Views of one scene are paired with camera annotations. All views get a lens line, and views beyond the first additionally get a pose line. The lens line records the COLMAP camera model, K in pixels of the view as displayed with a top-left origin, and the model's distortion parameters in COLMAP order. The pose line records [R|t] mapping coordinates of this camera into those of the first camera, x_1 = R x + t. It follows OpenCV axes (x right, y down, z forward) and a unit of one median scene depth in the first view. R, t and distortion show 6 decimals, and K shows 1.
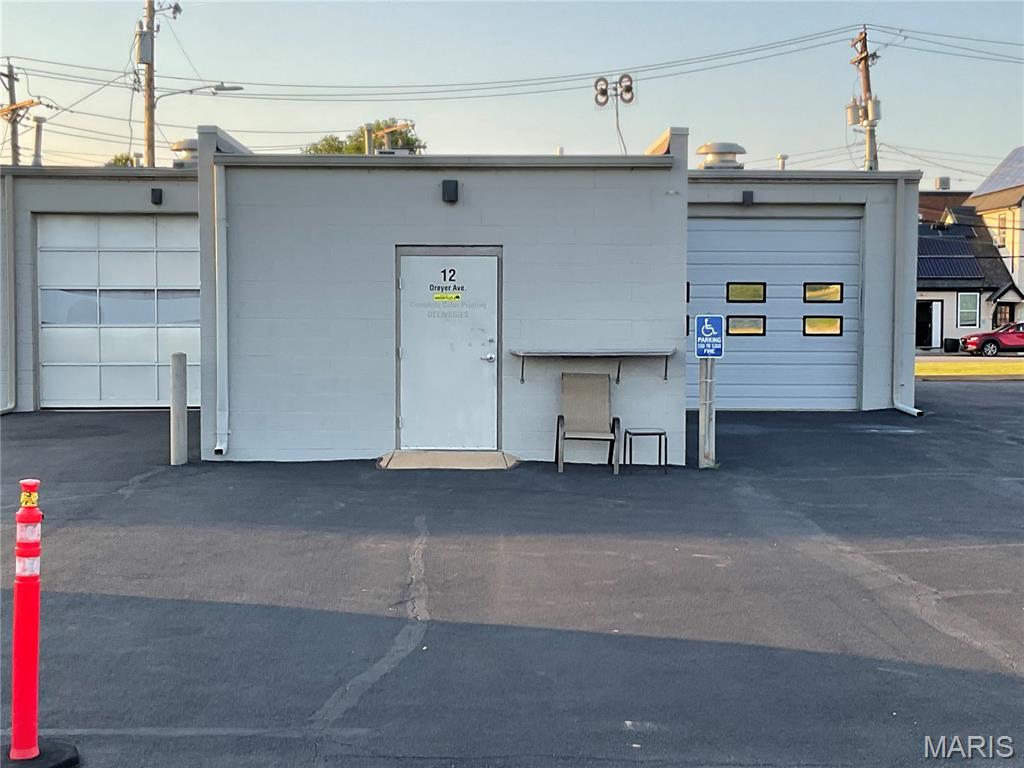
lens RADIAL K [[1517.7, 0, 511.4], [0, 1517.7, 377.6], [0, 0, 1]] dist [0.091304, -0.069591]
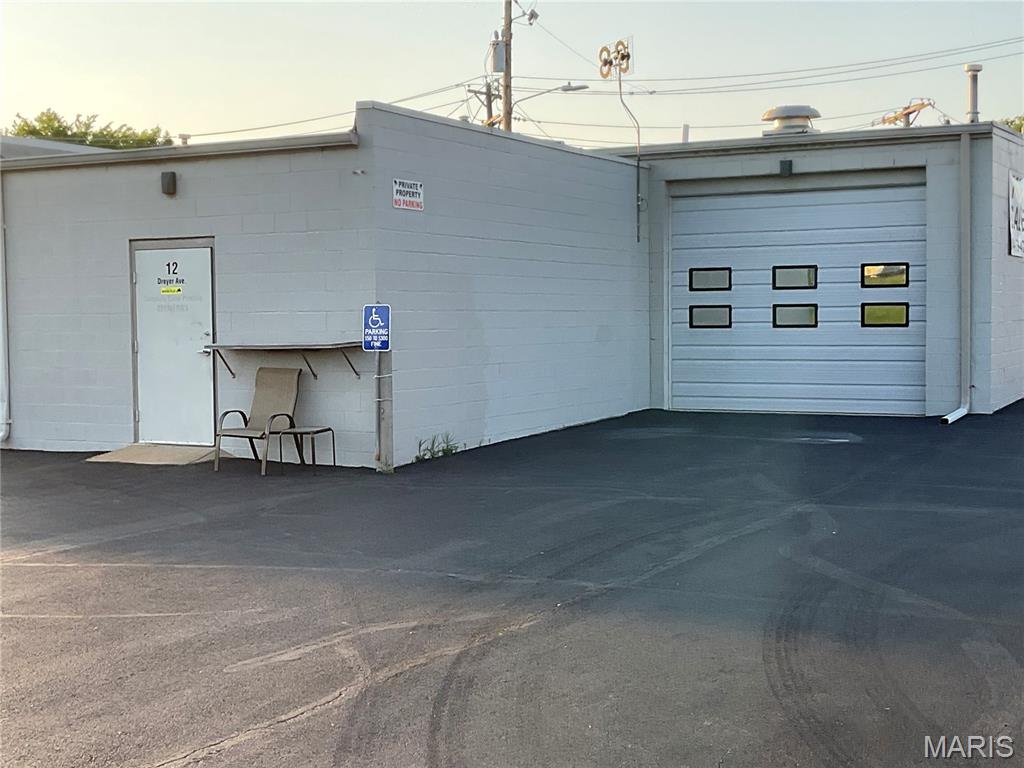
lens RADIAL K [[1517.7, 0, 511.4], [0, 1517.7, 377.6], [0, 0, 1]] dist [0.091304, -0.069591]
pose [[0.873087, 0.006499, -0.487521, 0.502822], [-0.006309, 0.999978, 0.002031, 0.000385], [0.487524, 0.001302, 0.873109, 0.189133]]
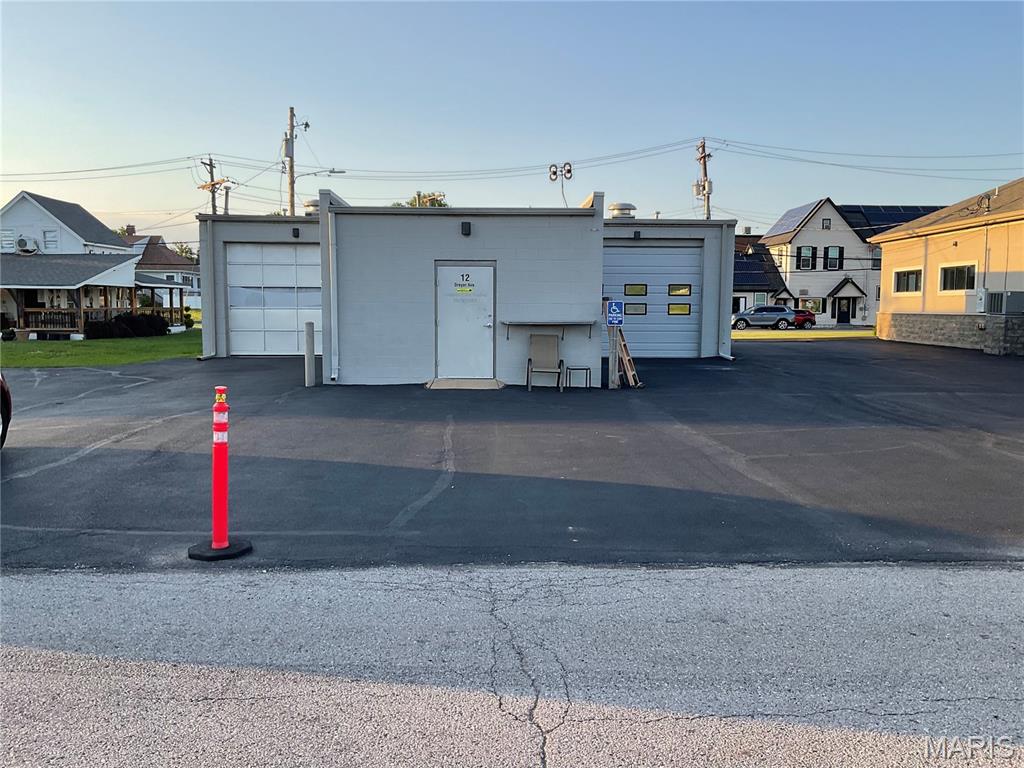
lens RADIAL K [[859.7, 0, 512.0], [0, 859.7, 384.0], [0, 0, 1]] dist [0.115044, -0.217033]
pose [[0.999906, 0.001014, 0.013670, -0.001144], [-0.001670, 0.998840, 0.048115, 0.005114], [-0.013605, -0.048134, 0.998748, 0.009284]]
